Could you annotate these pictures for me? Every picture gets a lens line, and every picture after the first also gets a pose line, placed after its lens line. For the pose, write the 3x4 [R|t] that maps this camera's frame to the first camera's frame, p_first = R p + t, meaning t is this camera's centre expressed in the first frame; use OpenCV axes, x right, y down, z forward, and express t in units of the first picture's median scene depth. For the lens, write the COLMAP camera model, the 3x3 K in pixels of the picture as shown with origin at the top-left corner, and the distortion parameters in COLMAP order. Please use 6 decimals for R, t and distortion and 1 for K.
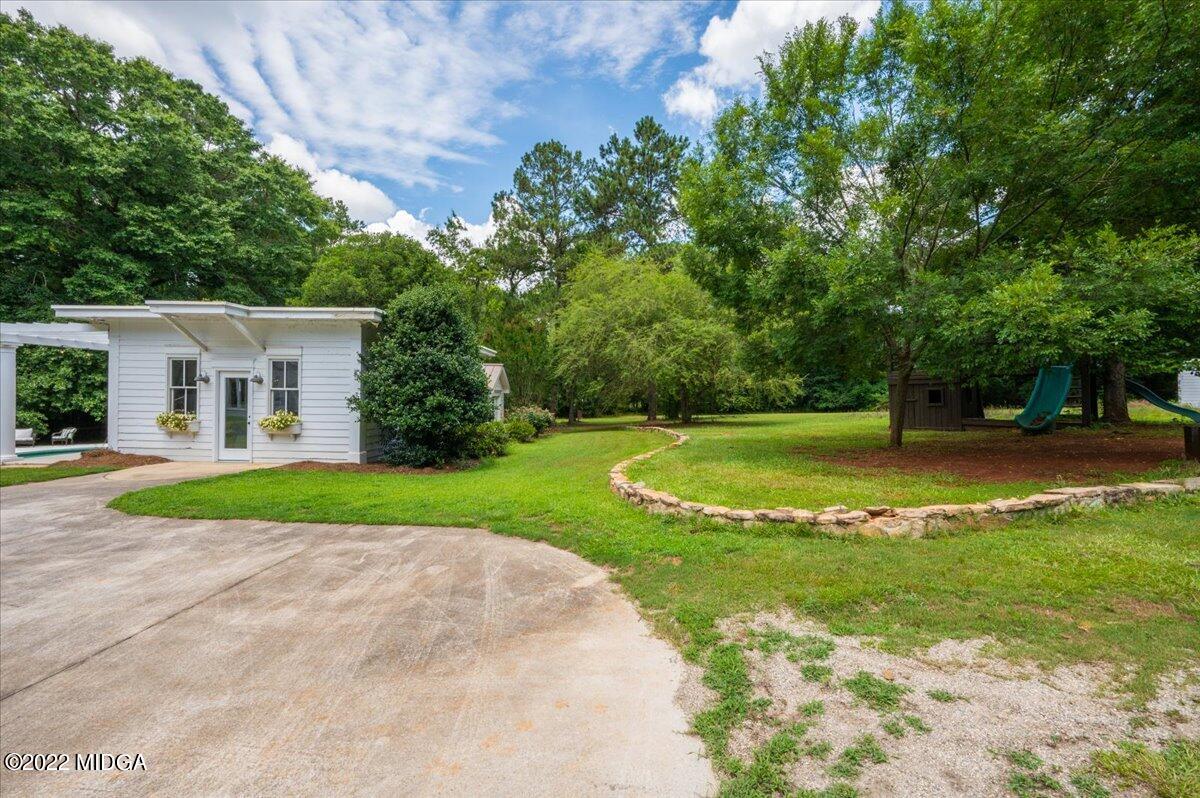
lens RADIAL K [[493.8, 0, 600.0], [0, 493.8, 399.0], [0, 0, 1]] dist [-0.004036, 0.000372]
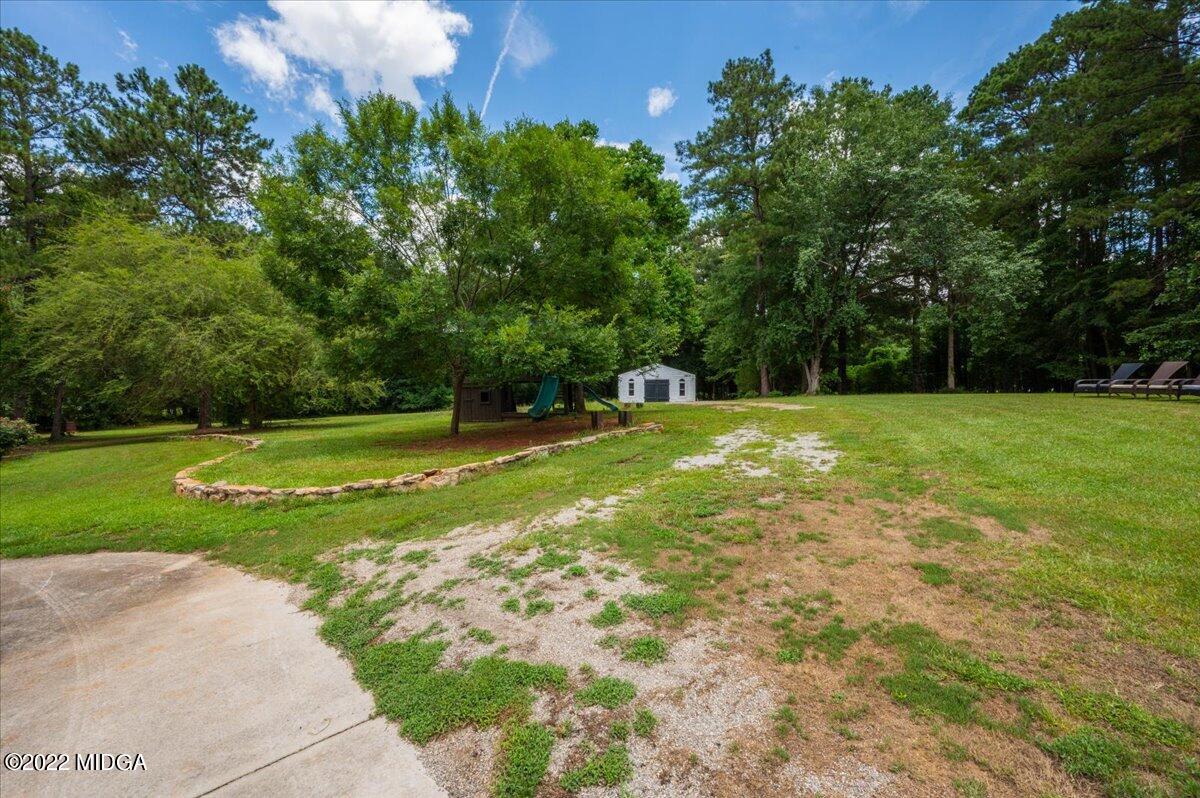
lens RADIAL K [[493.8, 0, 600.0], [0, 493.8, 399.0], [0, 0, 1]] dist [-0.004036, 0.000372]
pose [[0.700342, -0.008521, 0.713756, -0.045393], [0.012329, 0.999924, -0.000160, 0.004016], [-0.713700, 0.008912, 0.700394, -0.133069]]
